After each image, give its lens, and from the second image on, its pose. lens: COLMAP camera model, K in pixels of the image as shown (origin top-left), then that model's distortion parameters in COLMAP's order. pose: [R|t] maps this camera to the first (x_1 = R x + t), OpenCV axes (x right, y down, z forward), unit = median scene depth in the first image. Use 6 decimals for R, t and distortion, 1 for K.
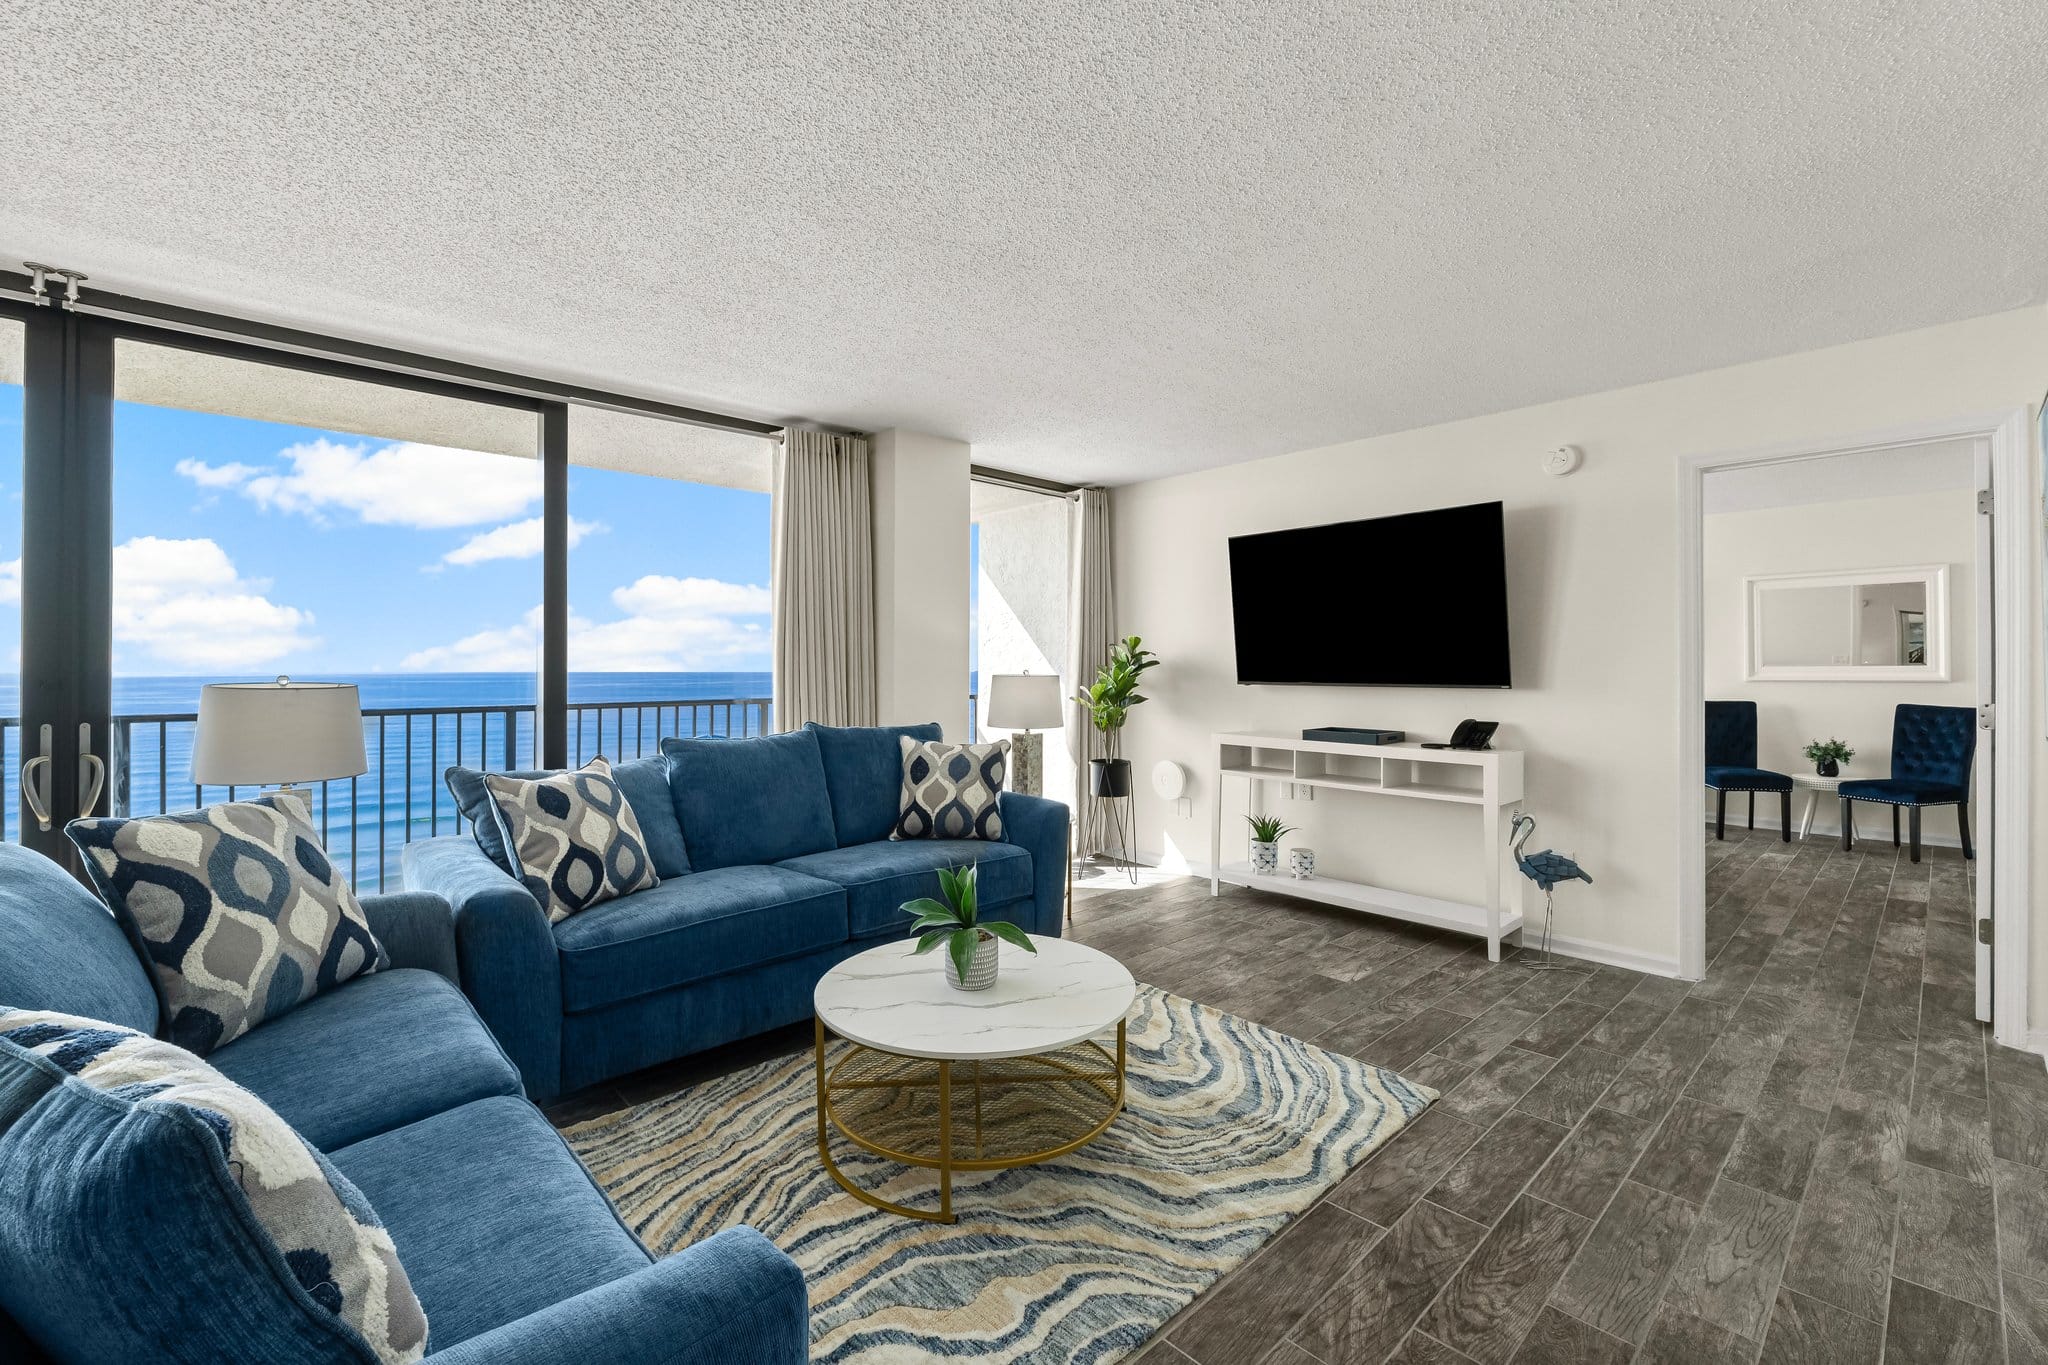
lens RADIAL K [[869.7, 0, 1031.3], [0, 869.7, 666.7], [0, 0, 1]] dist [-0.006987, -0.000020]
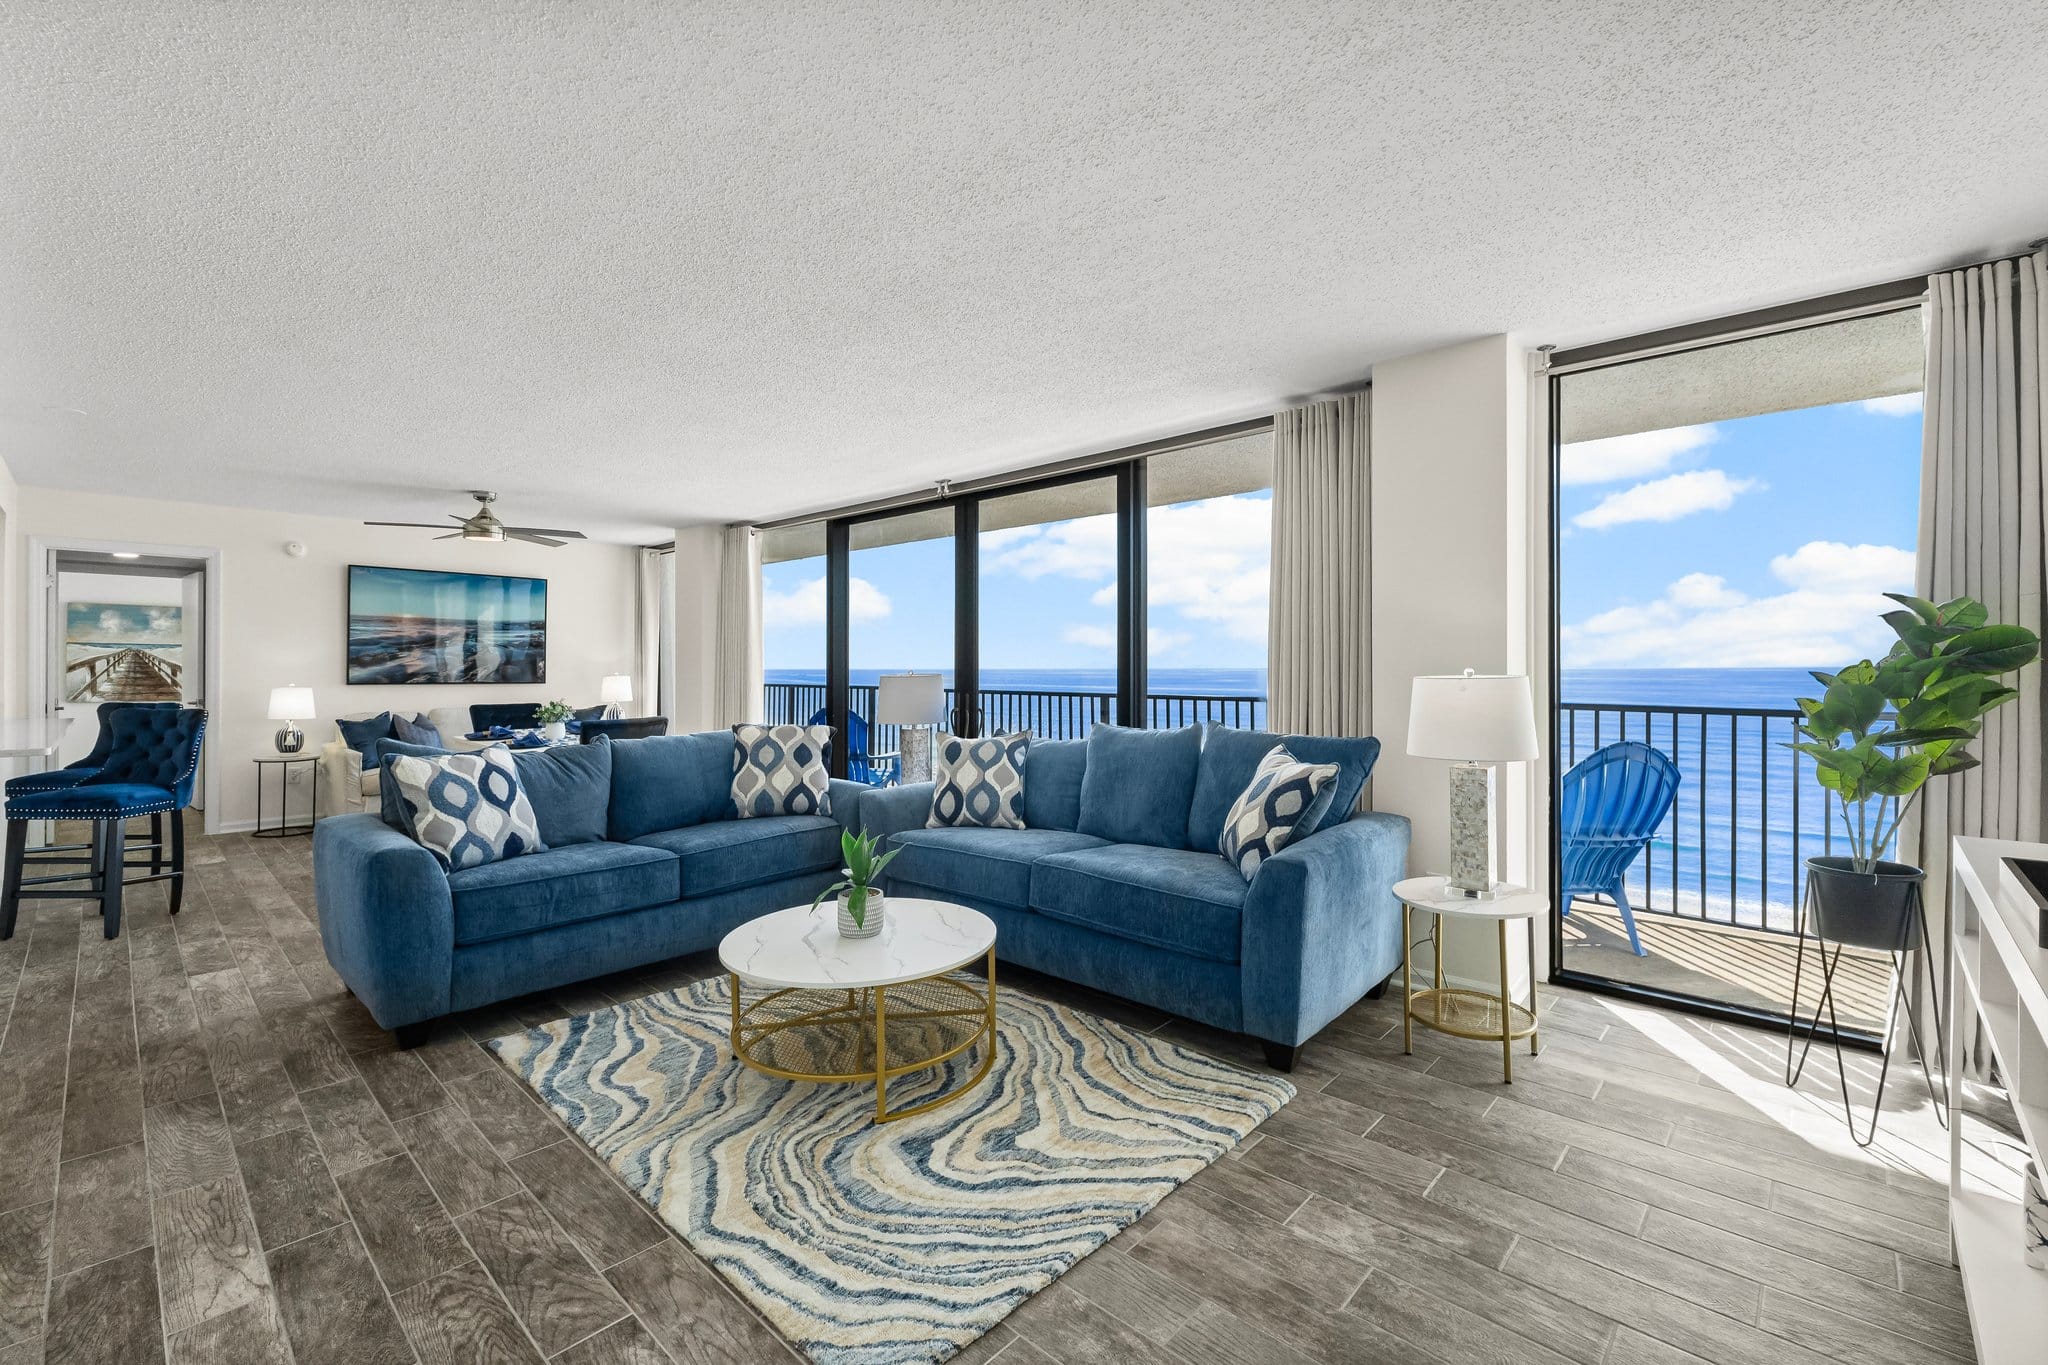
lens RADIAL K [[866.6, 0, 1031.4], [0, 866.6, 671.7], [0, 0, 1]] dist [-0.003085, -0.003146]
pose [[0.072133, 0.004864, -0.997383, 0.972202], [0.002966, 0.999983, 0.005091, 0.003007], [0.997391, -0.003326, 0.072117, 0.995164]]
